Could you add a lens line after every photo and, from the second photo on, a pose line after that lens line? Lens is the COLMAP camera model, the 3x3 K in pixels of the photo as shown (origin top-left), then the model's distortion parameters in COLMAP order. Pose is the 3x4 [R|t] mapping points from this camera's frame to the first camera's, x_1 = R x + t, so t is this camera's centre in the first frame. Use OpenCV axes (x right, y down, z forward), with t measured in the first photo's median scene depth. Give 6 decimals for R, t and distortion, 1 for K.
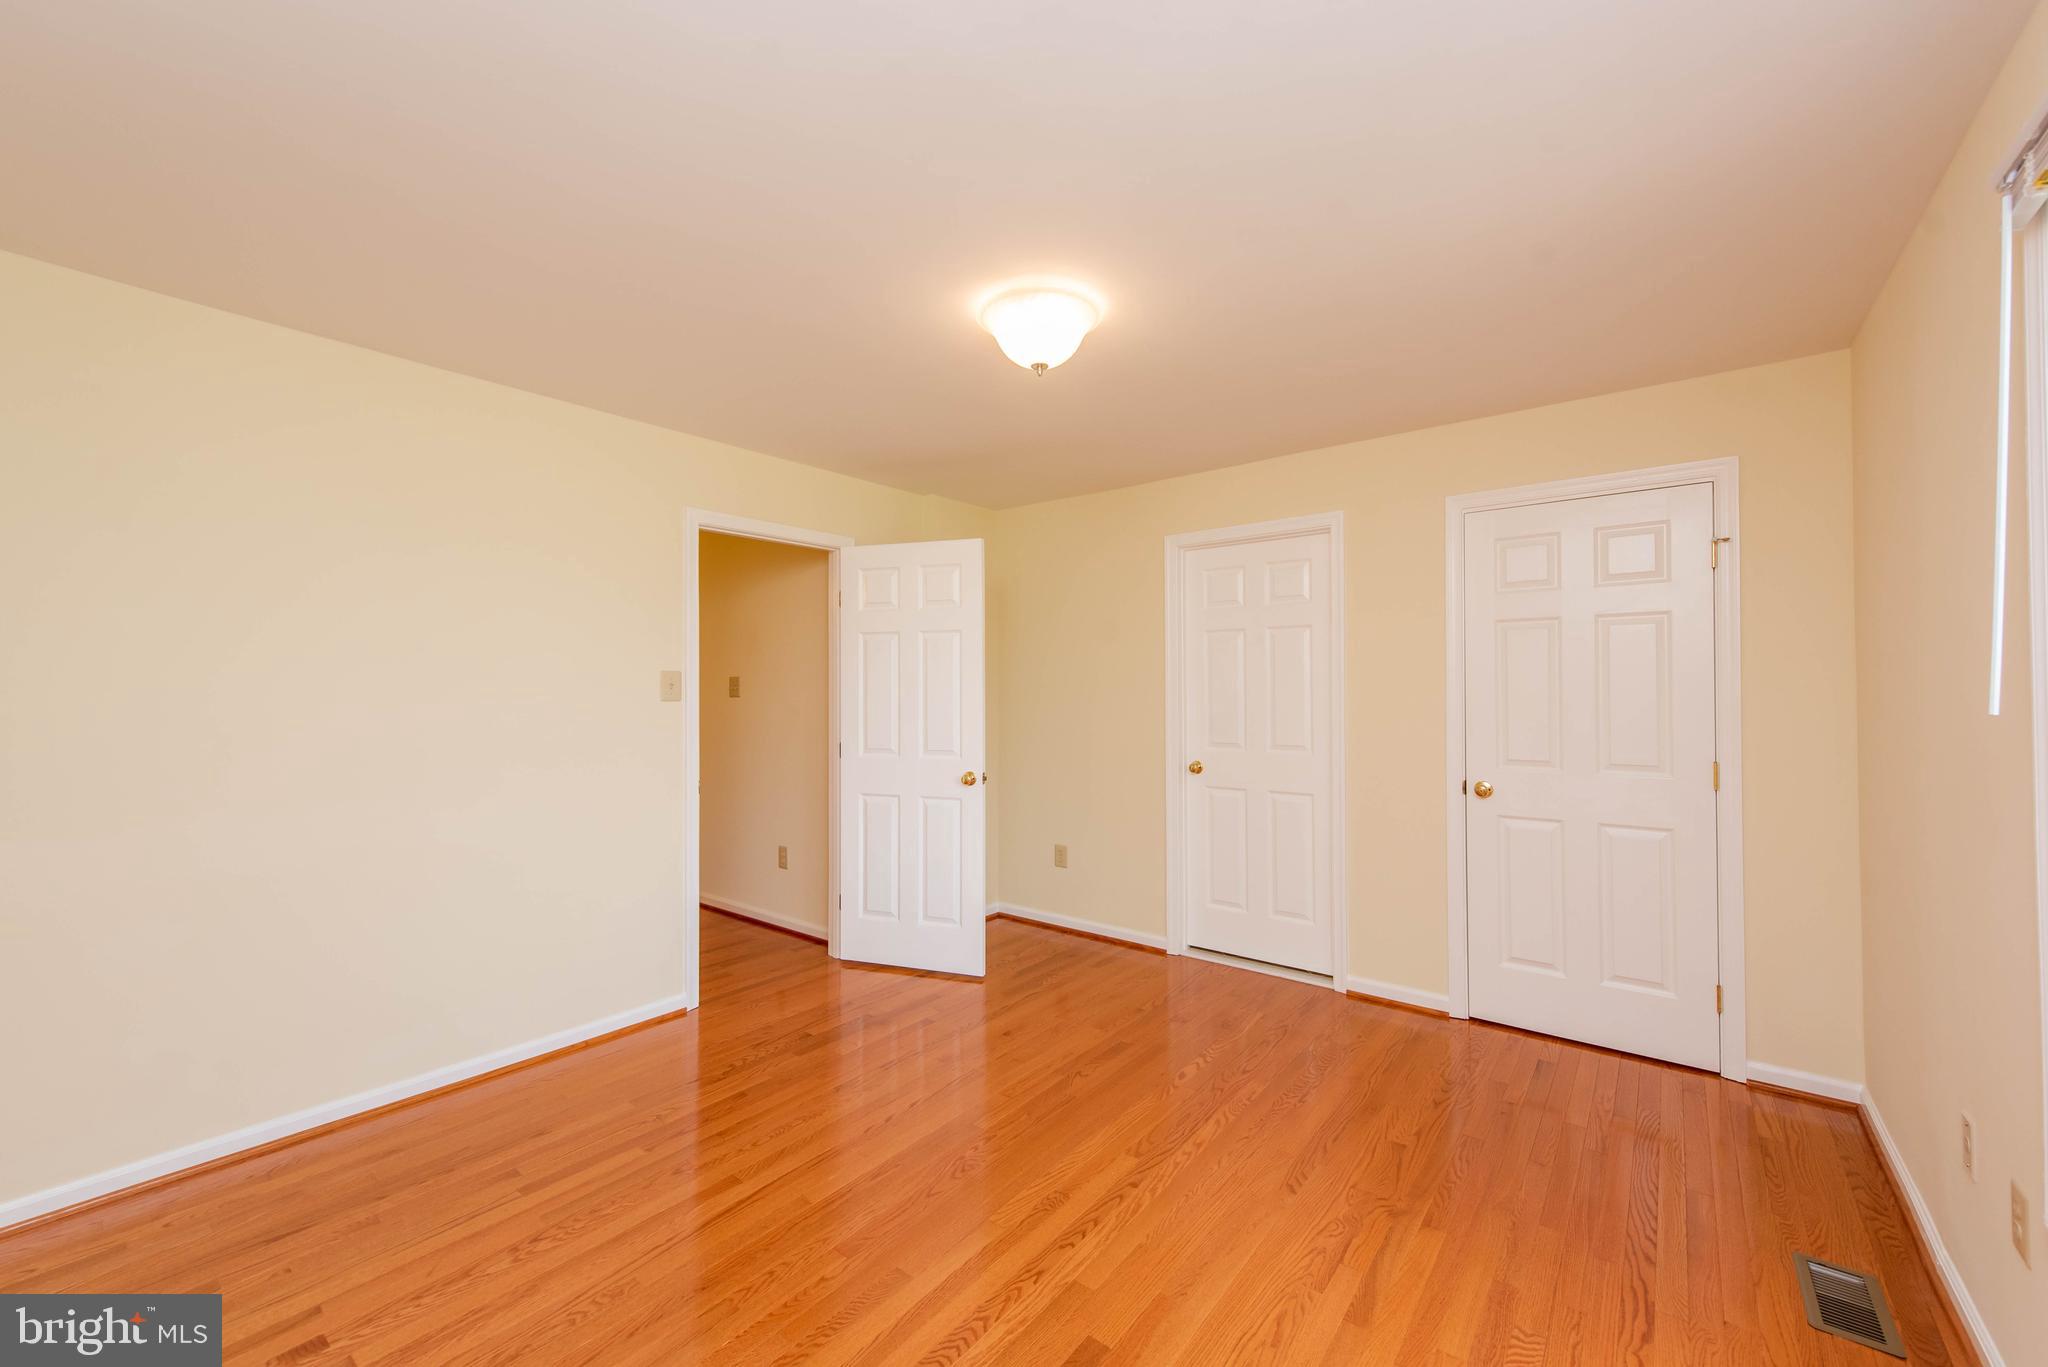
lens RADIAL K [[803.5, 0, 1028.8], [0, 803.5, 686.4], [0, 0, 1]] dist [0.019319, -0.005444]
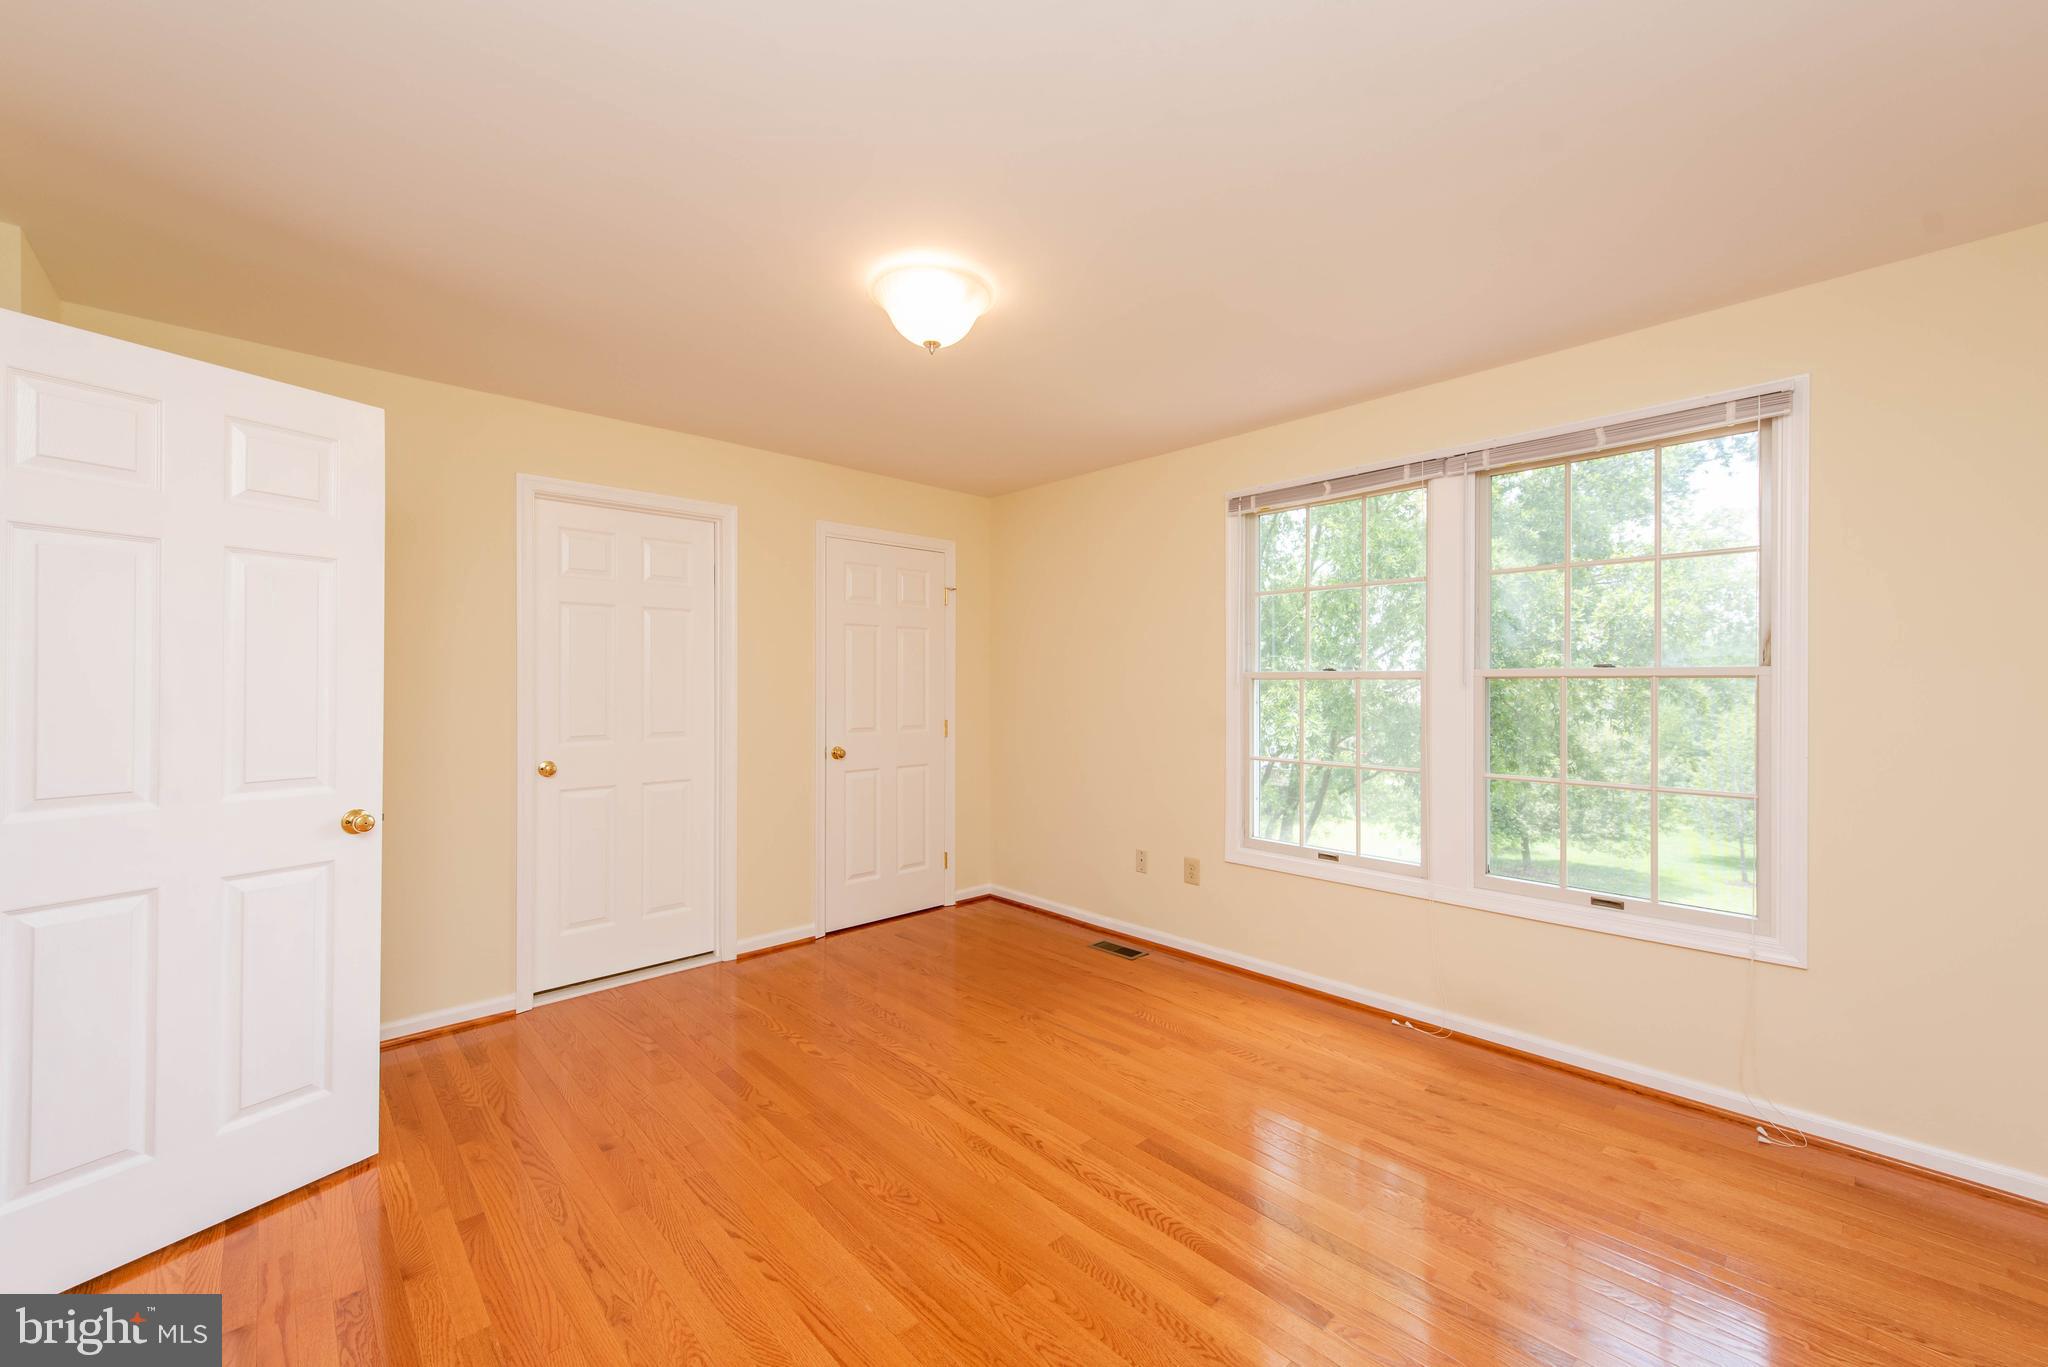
lens RADIAL K [[803.5, 0, 1023.0], [0, 803.5, 687.2], [0, 0, 1]] dist [0.019319, -0.005444]
pose [[0.145943, -0.002702, 0.989289, -0.663581], [-0.004347, 0.999985, 0.003372, 0.016711], [-0.989283, -0.004792, 0.145929, 0.513623]]
